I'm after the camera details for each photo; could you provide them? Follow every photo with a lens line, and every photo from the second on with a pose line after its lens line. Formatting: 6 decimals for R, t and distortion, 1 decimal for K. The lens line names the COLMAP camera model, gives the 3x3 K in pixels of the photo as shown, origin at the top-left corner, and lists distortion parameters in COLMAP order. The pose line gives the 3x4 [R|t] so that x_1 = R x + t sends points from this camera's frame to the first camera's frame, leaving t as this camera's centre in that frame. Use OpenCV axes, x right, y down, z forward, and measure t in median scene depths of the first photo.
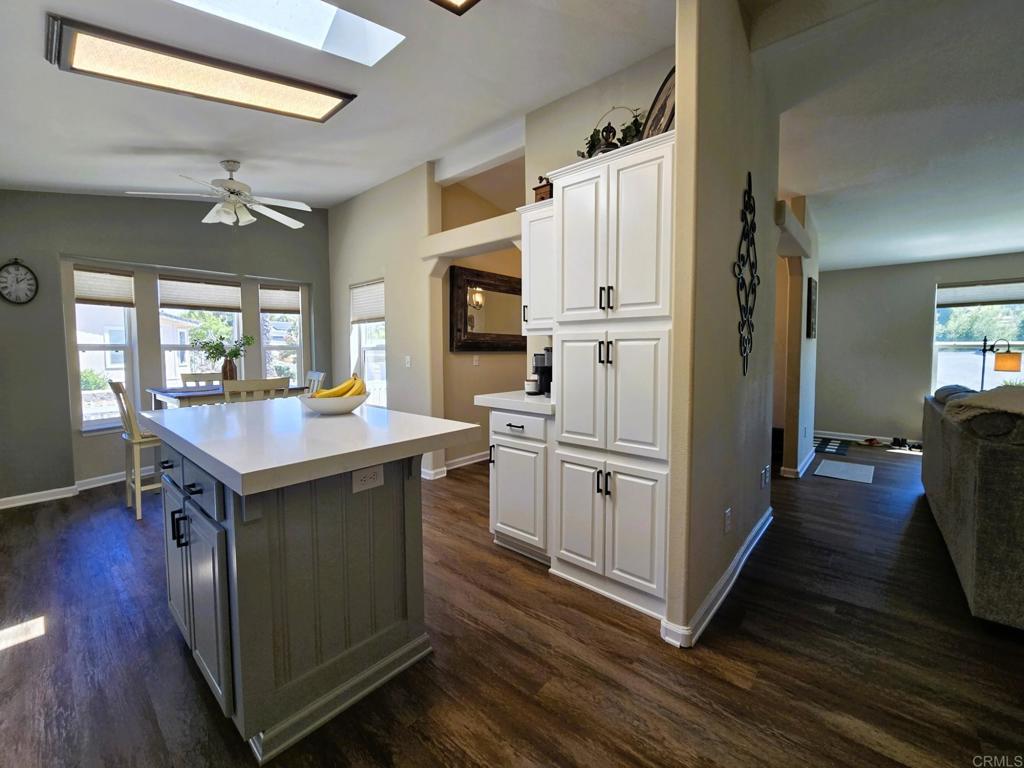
lens RADIAL K [[422.0, 0, 509.1], [0, 422.0, 370.2], [0, 0, 1]] dist [-0.014116, 0.005177]
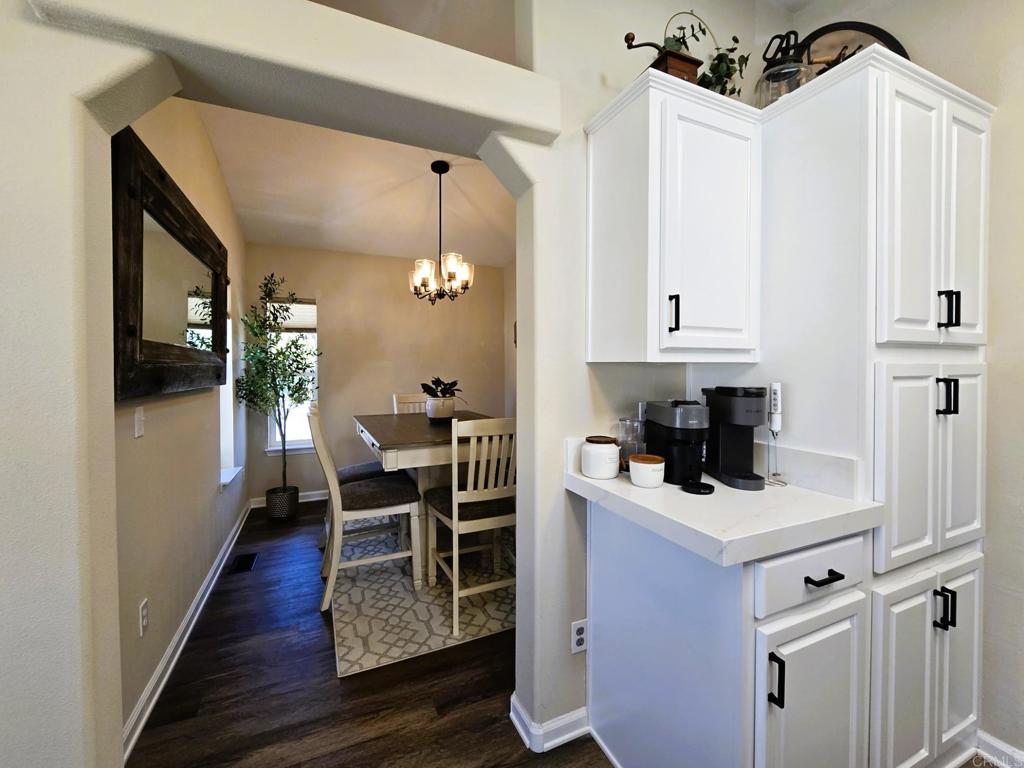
lens RADIAL K [[422.0, 0, 509.1], [0, 422.0, 370.2], [0, 0, 1]] dist [-0.014116, 0.005177]
pose [[0.413806, -0.003932, 0.910357, -0.476573], [0.051291, 0.998503, -0.019002, -0.079872], [-0.908919, 0.054556, 0.413388, 1.050917]]
